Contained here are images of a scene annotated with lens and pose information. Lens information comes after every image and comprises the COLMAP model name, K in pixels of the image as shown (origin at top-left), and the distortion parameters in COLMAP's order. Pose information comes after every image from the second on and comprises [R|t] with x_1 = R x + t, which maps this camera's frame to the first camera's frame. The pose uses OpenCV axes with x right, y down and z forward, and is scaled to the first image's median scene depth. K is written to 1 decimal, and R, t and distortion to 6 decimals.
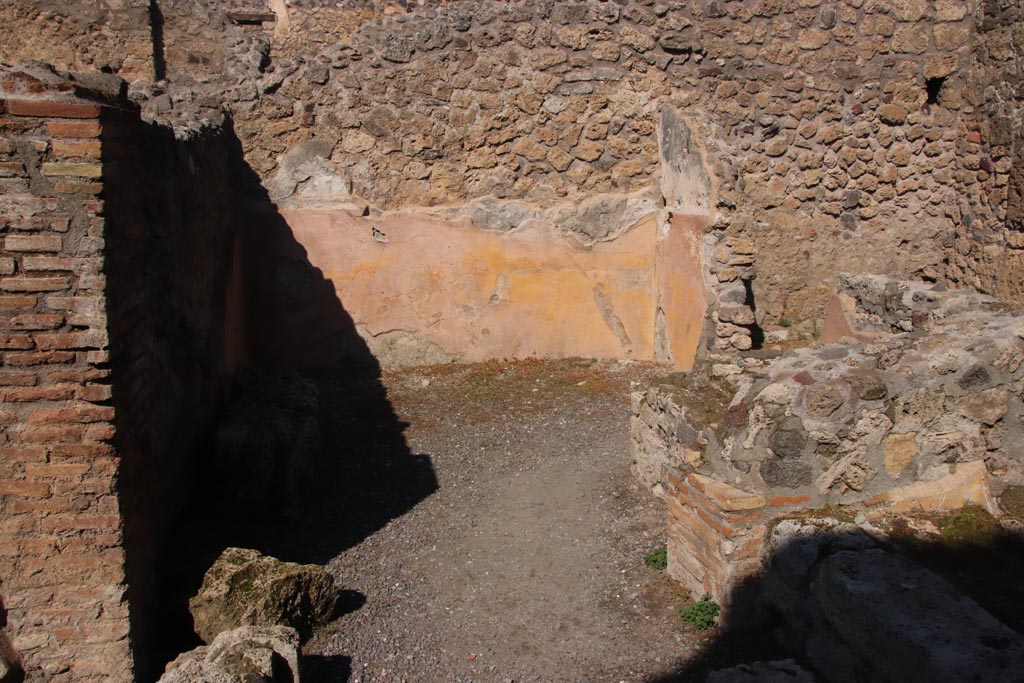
lens RADIAL K [[903.7, 0, 515.6], [0, 903.7, 344.7], [0, 0, 1]] dist [-0.068720, 0.095464]
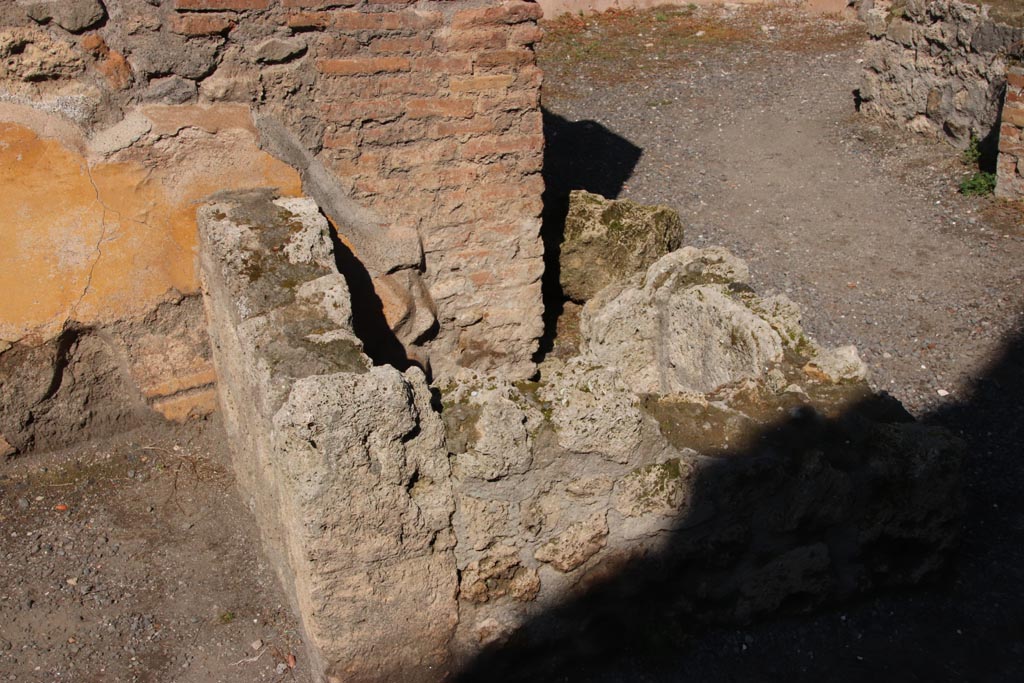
lens RADIAL K [[1300.1, 0, 513.4], [0, 1300.1, 338.4], [0, 0, 1]] dist [0.146245, 0.000000]
pose [[0.984427, -0.101977, 0.143191, -0.666029], [0.069458, 0.973903, 0.216074, 0.106118], [-0.161488, -0.202763, 0.965820, -0.262927]]
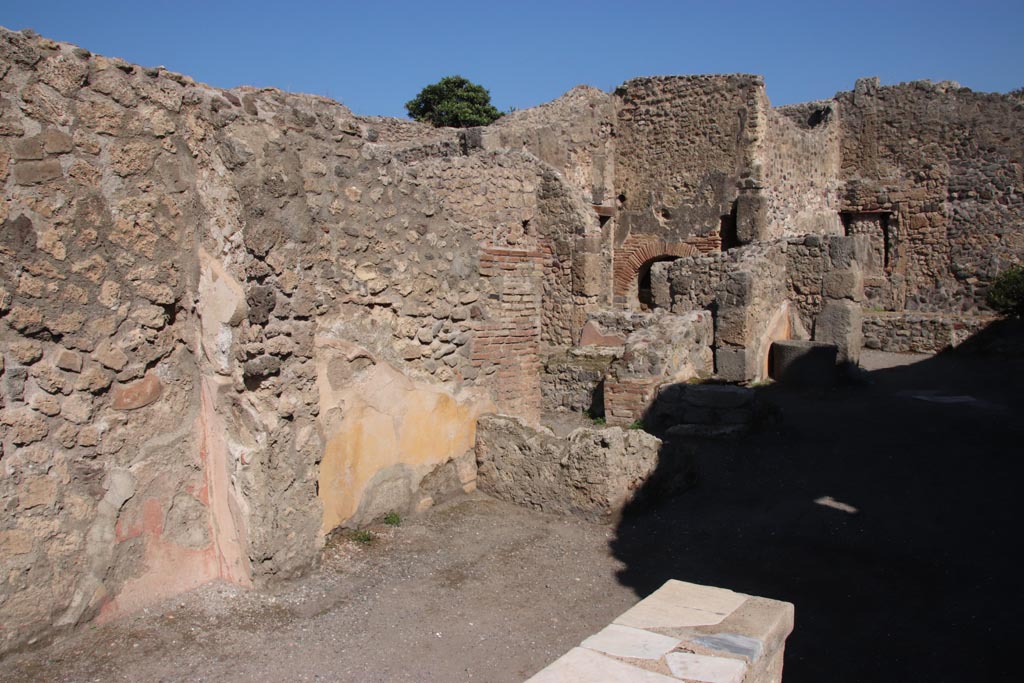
lens RADIAL K [[903.7, 0, 513.7], [0, 903.7, 342.6], [0, 0, 1]] dist [-0.068720, 0.095464]
pose [[0.743514, -0.079938, 0.663926, -2.349492], [0.154564, 0.986488, -0.054317, 0.167190], [-0.650613, 0.143005, 0.745823, -1.072415]]
